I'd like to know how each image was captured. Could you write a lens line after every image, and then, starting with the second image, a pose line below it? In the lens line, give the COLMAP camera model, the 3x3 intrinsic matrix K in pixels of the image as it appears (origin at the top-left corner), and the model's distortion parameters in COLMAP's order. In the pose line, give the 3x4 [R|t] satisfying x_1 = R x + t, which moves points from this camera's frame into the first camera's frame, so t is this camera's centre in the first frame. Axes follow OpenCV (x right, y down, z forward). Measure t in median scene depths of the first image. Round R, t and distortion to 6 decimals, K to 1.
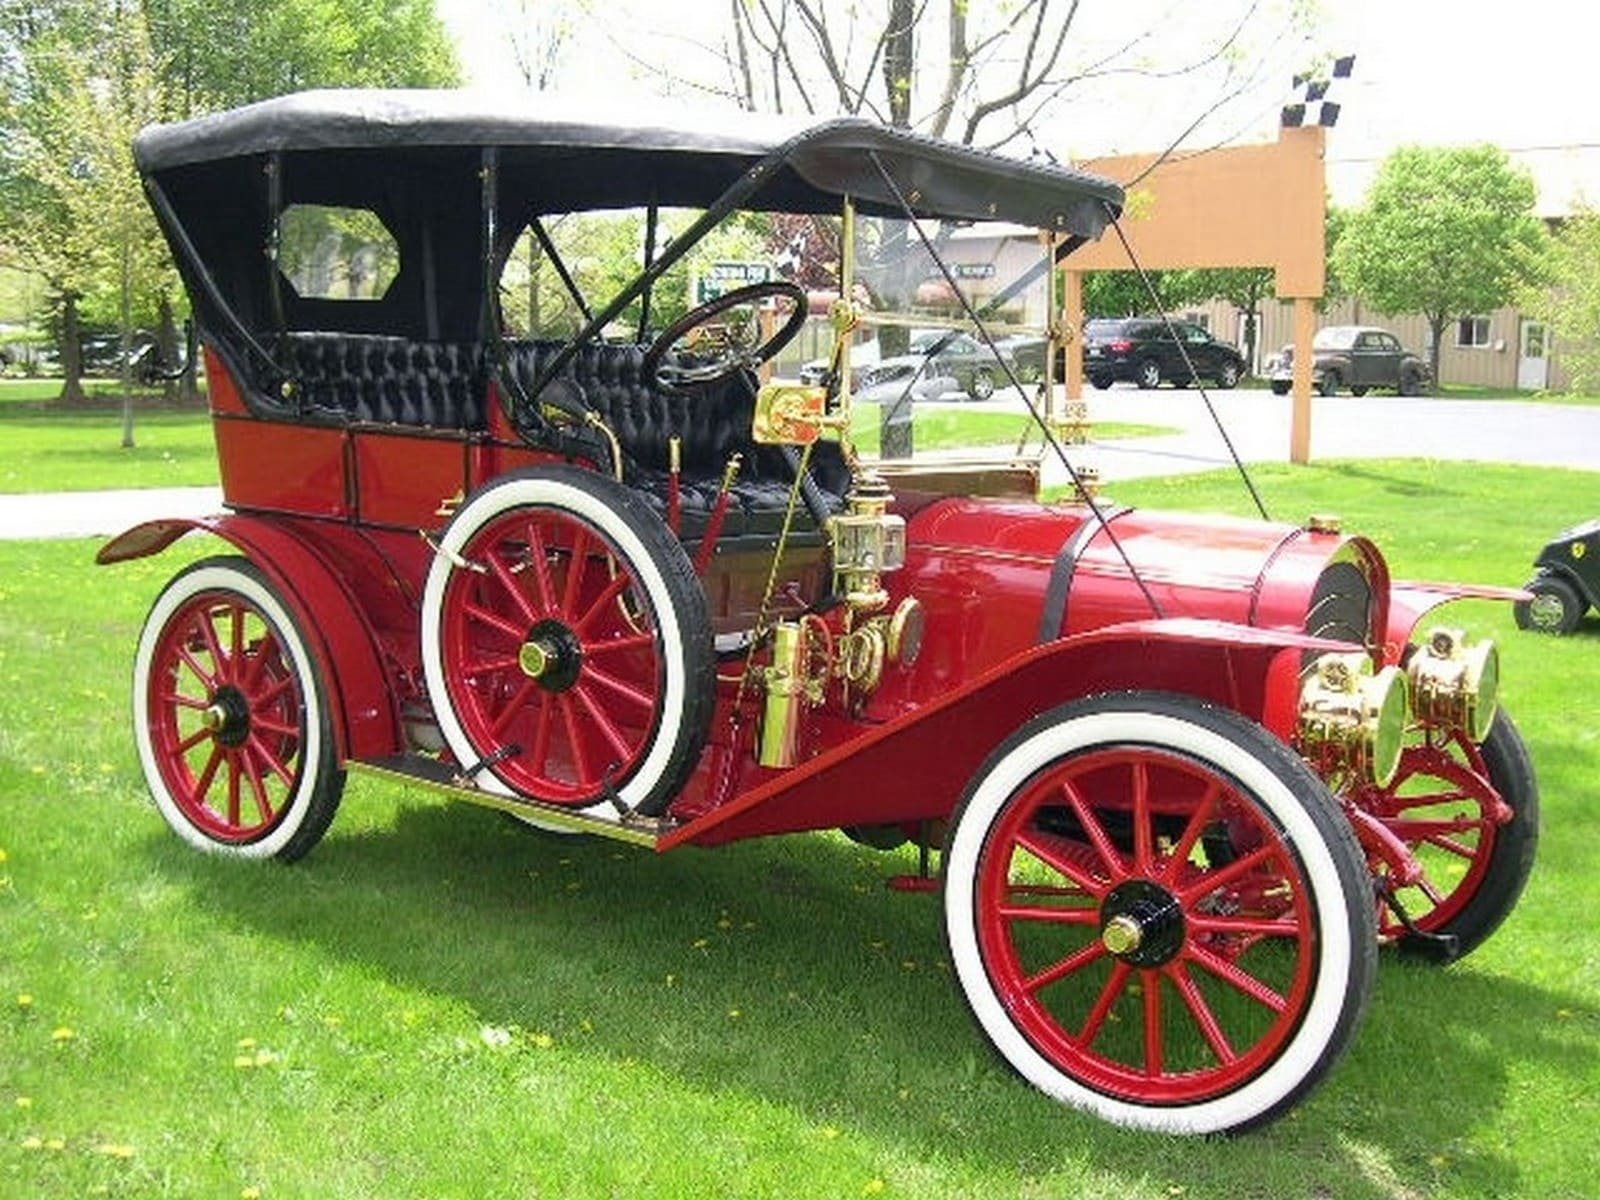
lens RADIAL K [[1845.9, 0, 800.0], [0, 1845.9, 600.0], [0, 0, 1]] dist [-0.203546, 0.232363]
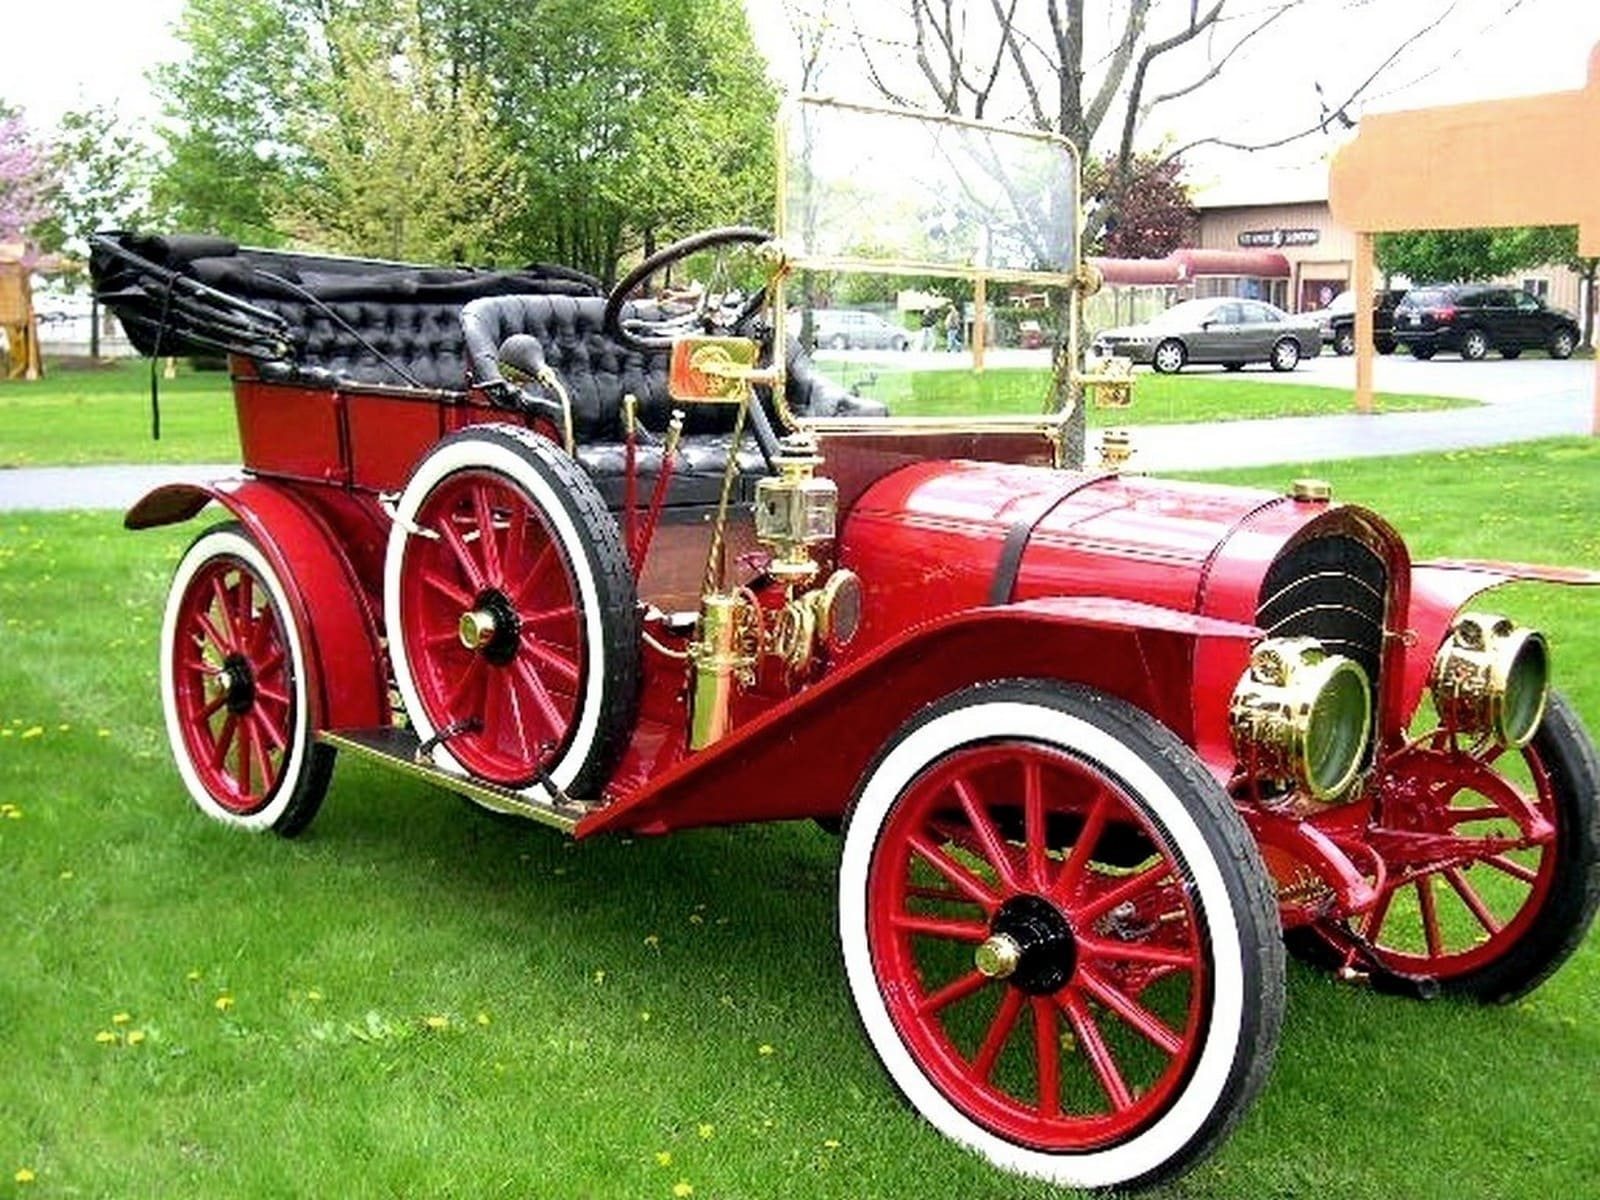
lens RADIAL K [[1878.6, 0, 800.0], [0, 1878.6, 600.0], [0, 0, 1]] dist [-0.200664, 0.225459]
pose [[0.983846, 0.015897, -0.178310, 0.194615], [-0.013675, 0.999813, 0.013685, 0.001097], [0.178494, -0.011026, 0.983879, 0.083407]]
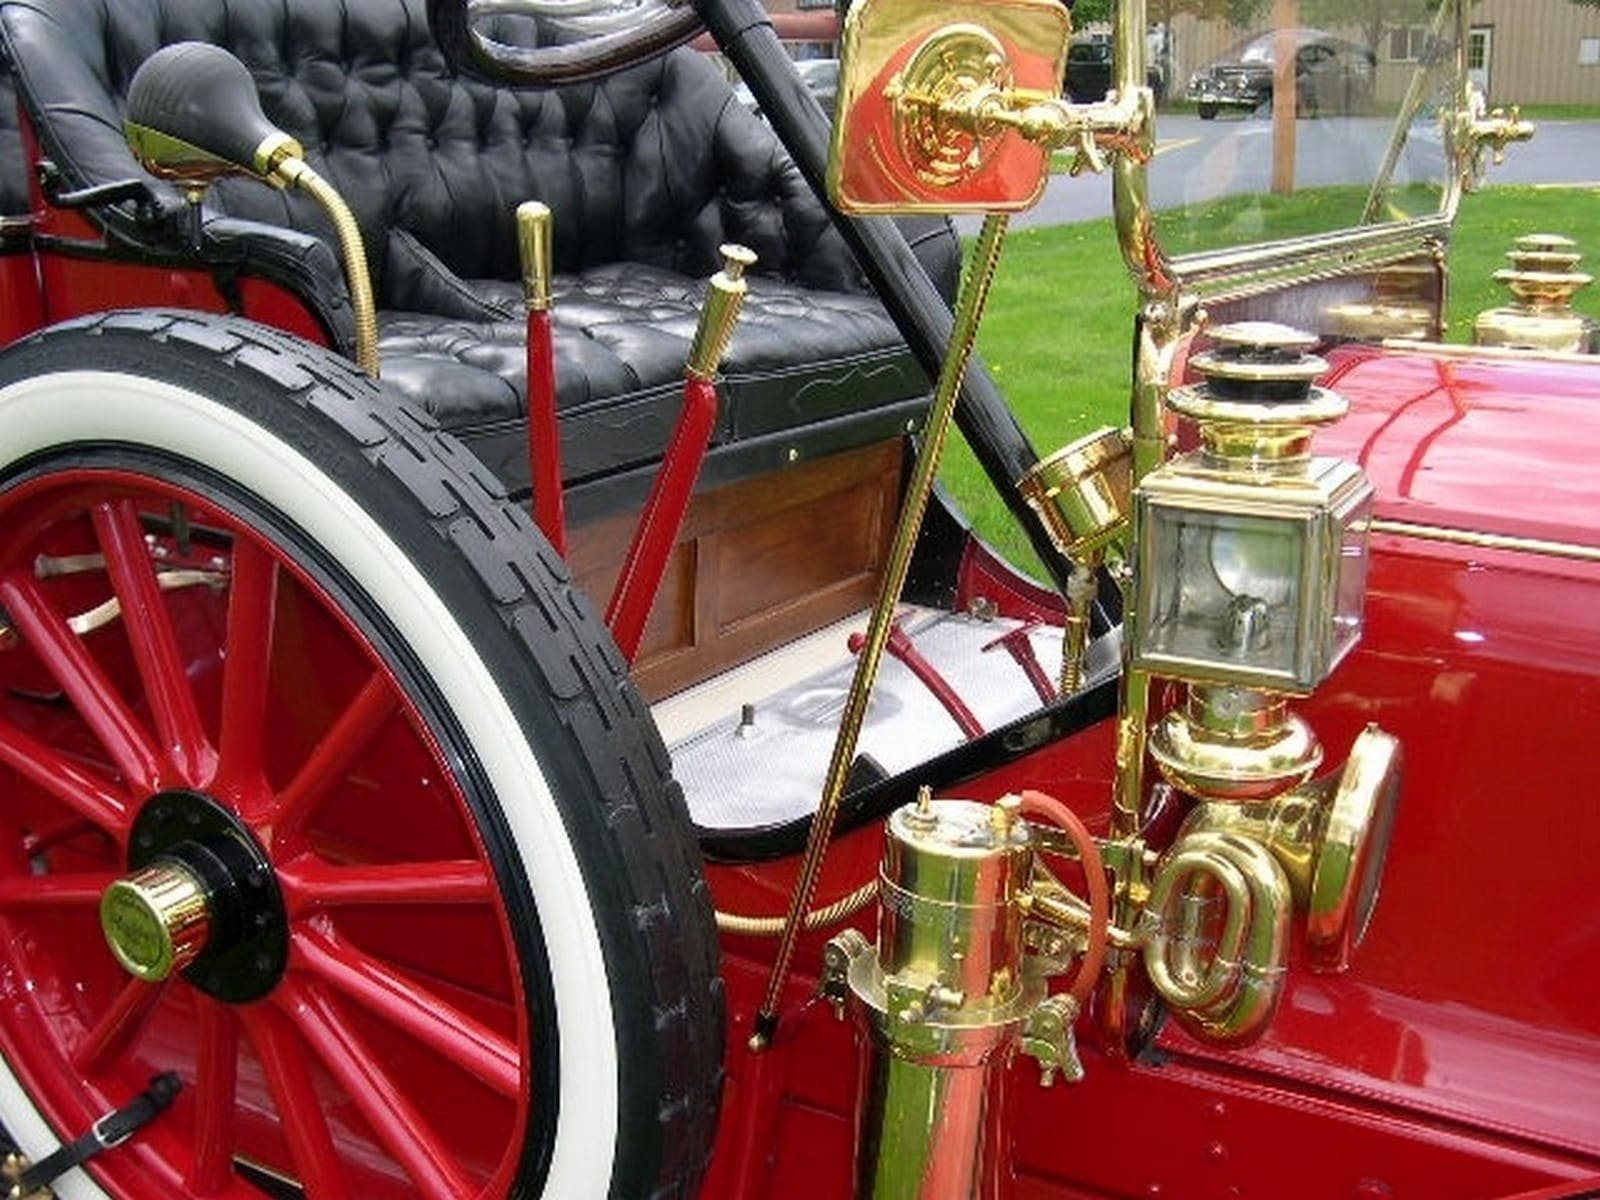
lens RADIAL K [[1845.9, 0, 800.0], [0, 1845.9, 600.0], [0, 0, 1]] dist [-0.203546, 0.232363]
pose [[0.996707, -0.053665, 0.060787, -0.045881], [0.044889, 0.989483, 0.137507, -0.063243], [-0.067527, -0.134325, 0.988634, 0.692120]]
